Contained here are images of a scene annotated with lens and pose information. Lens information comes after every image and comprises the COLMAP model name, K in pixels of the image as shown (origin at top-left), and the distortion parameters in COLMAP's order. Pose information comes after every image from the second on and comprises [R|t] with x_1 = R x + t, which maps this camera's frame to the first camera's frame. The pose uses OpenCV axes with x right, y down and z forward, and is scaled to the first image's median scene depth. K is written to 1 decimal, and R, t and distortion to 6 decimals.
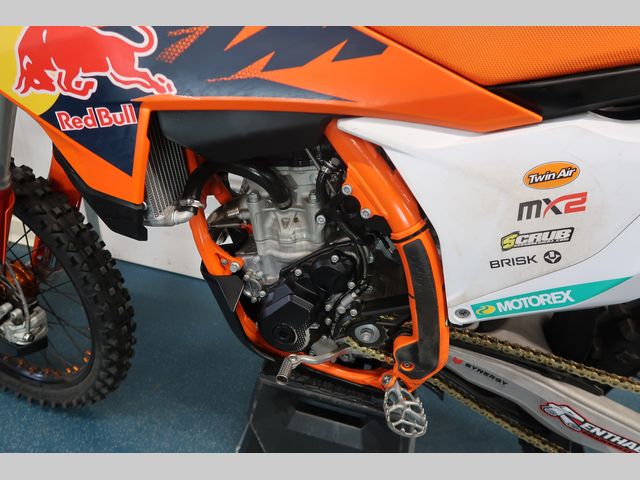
lens RADIAL K [[438.0, 0, 320.0], [0, 438.0, 240.0], [0, 0, 1]] dist [-0.004174, -0.000685]
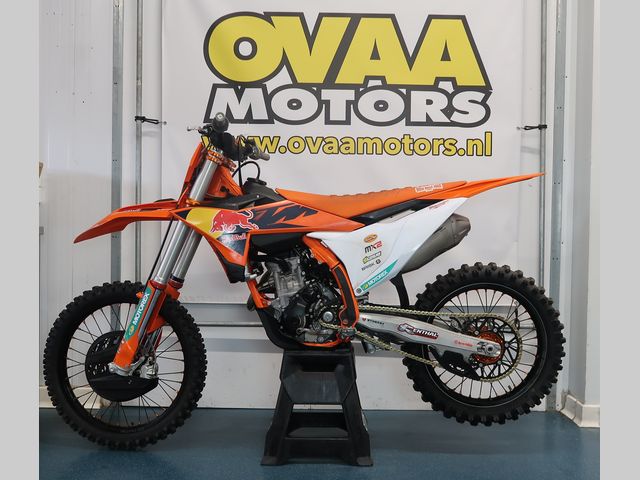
lens RADIAL K [[438.0, 0, 320.0], [0, 438.0, 240.0], [0, 0, 1]] dist [-0.004174, -0.000685]
pose [[0.973783, -0.095355, 0.206528, -0.493950], [0.184091, 0.863673, -0.469232, 1.202826], [-0.133629, 0.494950, 0.858585, -1.631731]]
